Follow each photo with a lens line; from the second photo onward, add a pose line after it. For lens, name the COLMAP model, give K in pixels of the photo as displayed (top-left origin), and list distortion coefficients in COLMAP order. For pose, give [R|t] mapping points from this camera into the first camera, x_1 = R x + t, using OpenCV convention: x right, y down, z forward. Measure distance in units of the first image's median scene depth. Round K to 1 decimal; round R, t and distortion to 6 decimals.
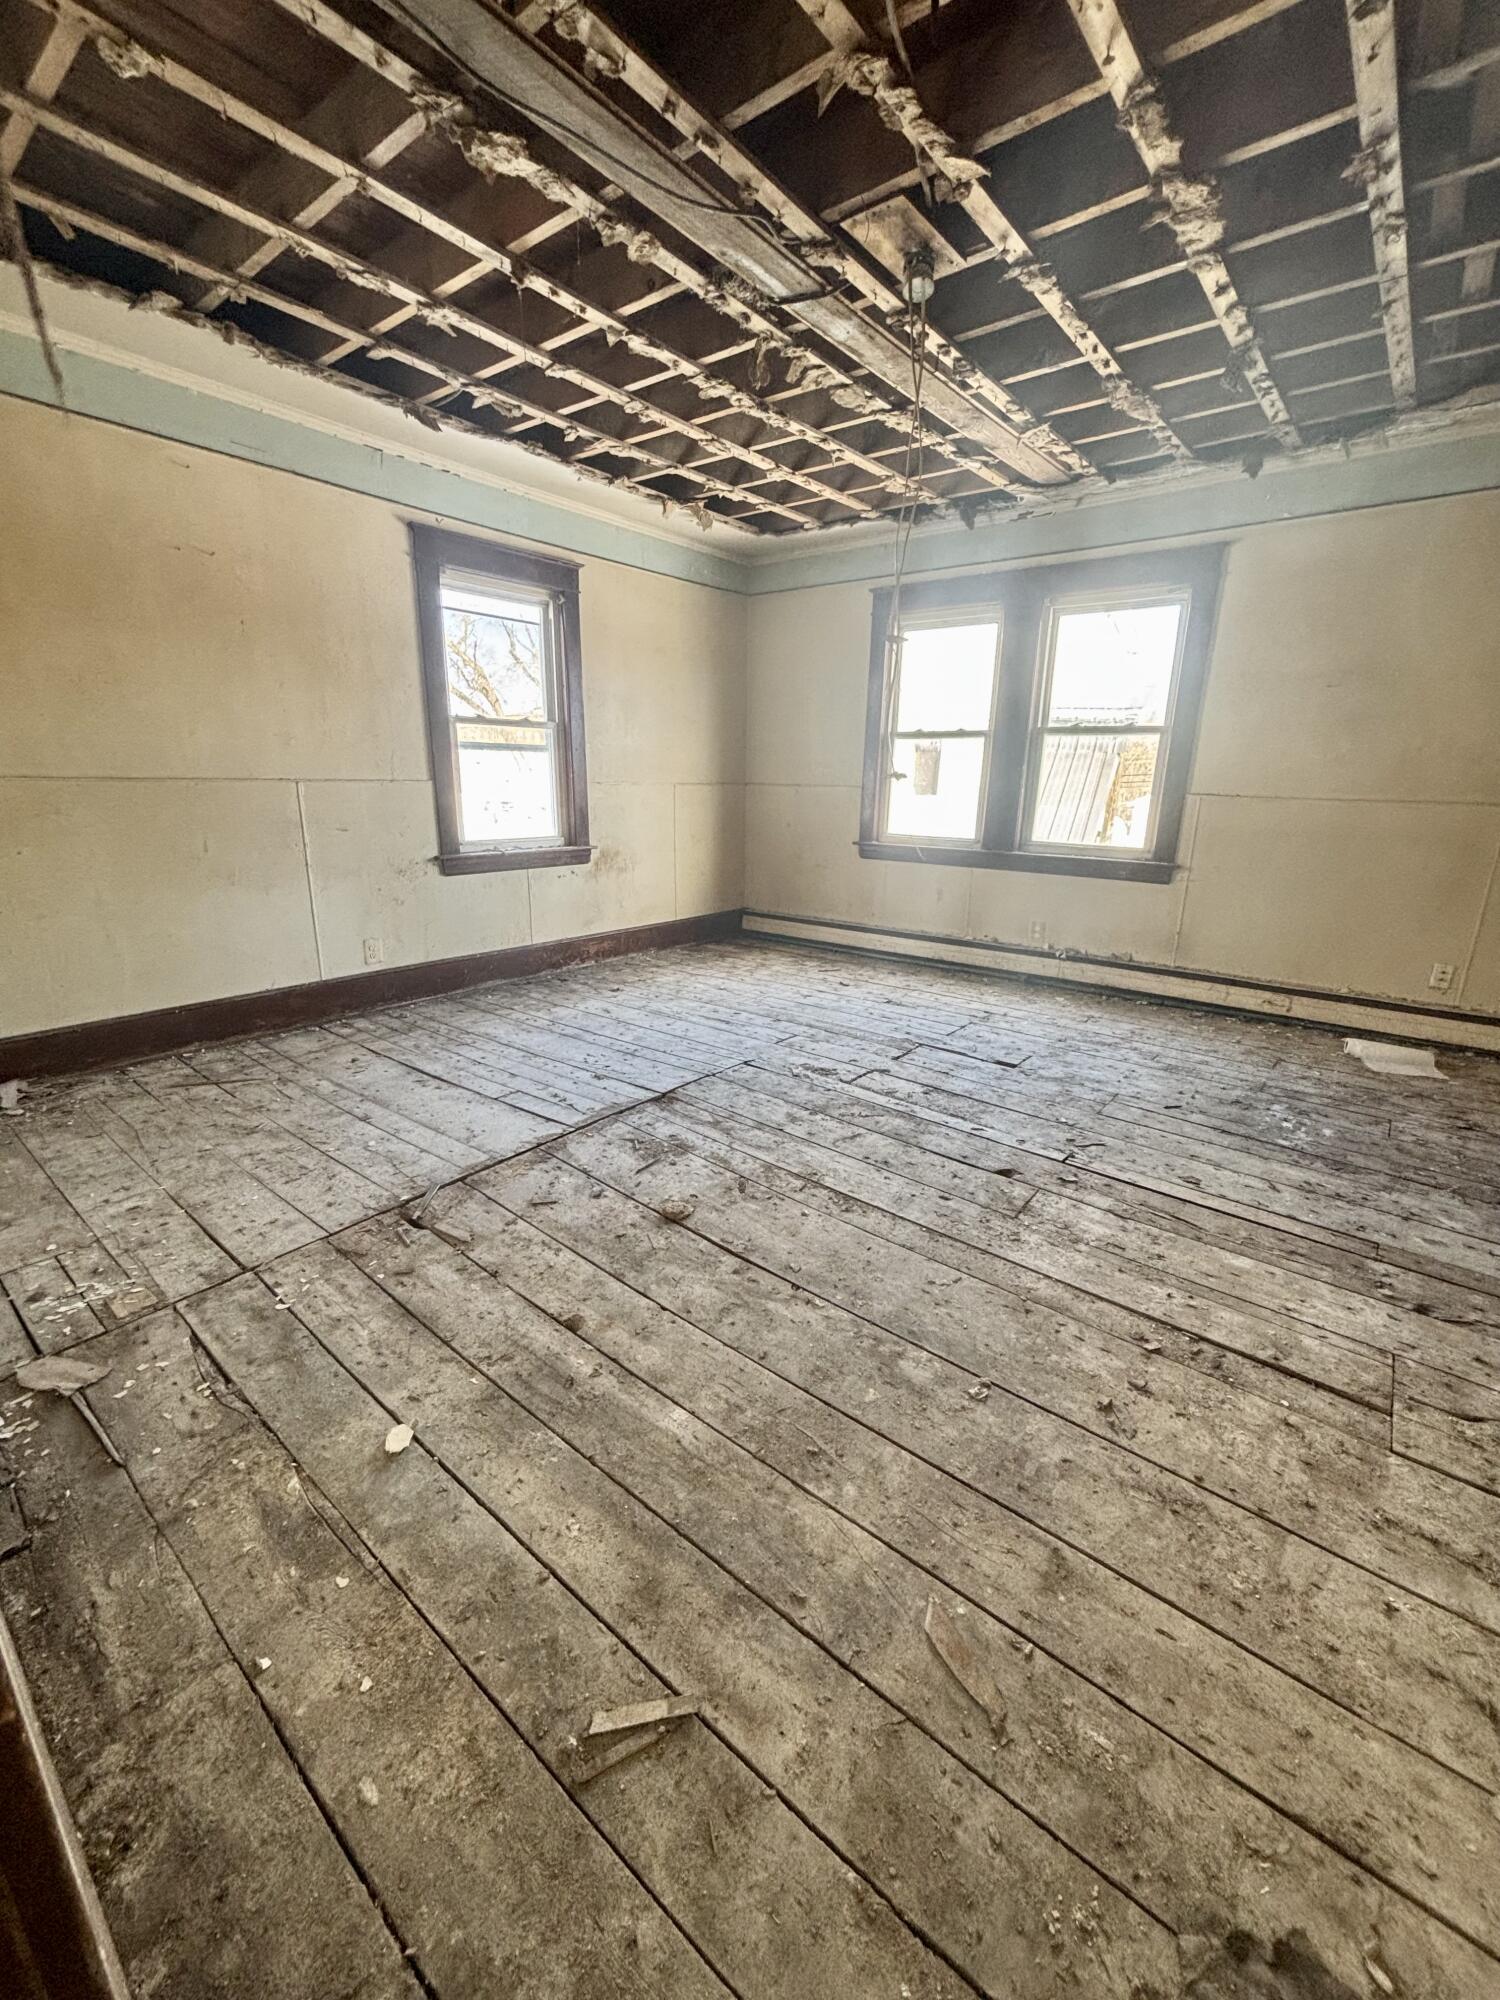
lens RADIAL K [[806.5, 0, 750.0], [0, 806.5, 1000.0], [0, 0, 1]] dist [0.007693, -0.000090]
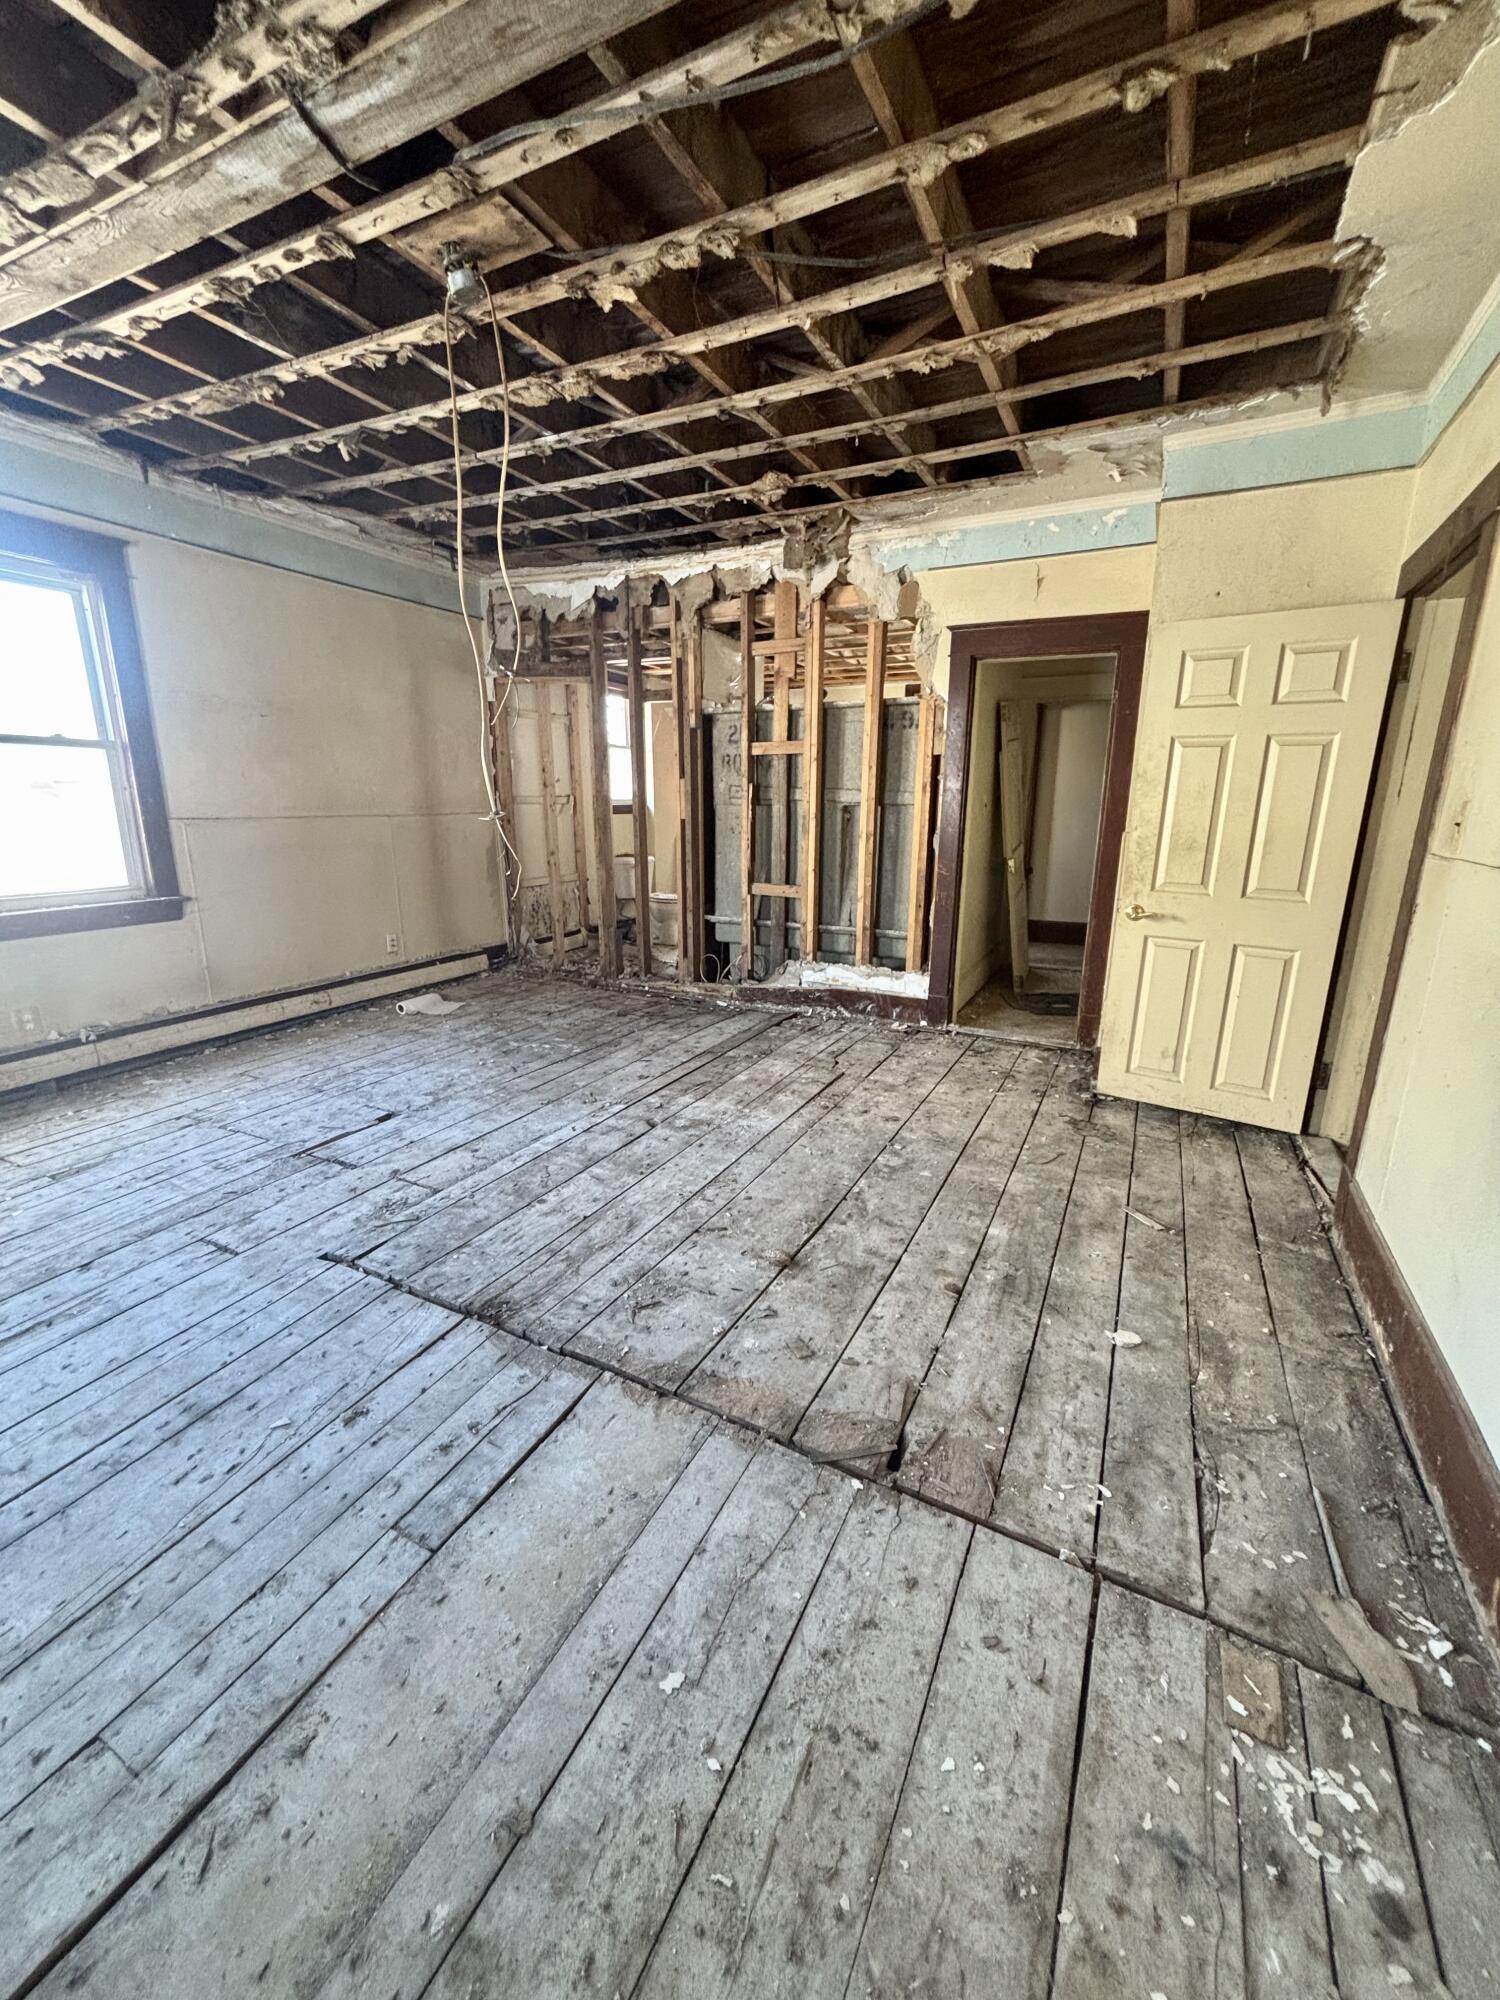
lens RADIAL K [[806.5, 0, 750.0], [0, 806.5, 1000.0], [0, 0, 1]] dist [0.007693, -0.000090]
pose [[-0.212047, -0.260816, 0.941813, -0.813308], [0.252976, 0.916229, 0.310688, -0.302039], [-0.943949, 0.304137, -0.128304, 0.917868]]
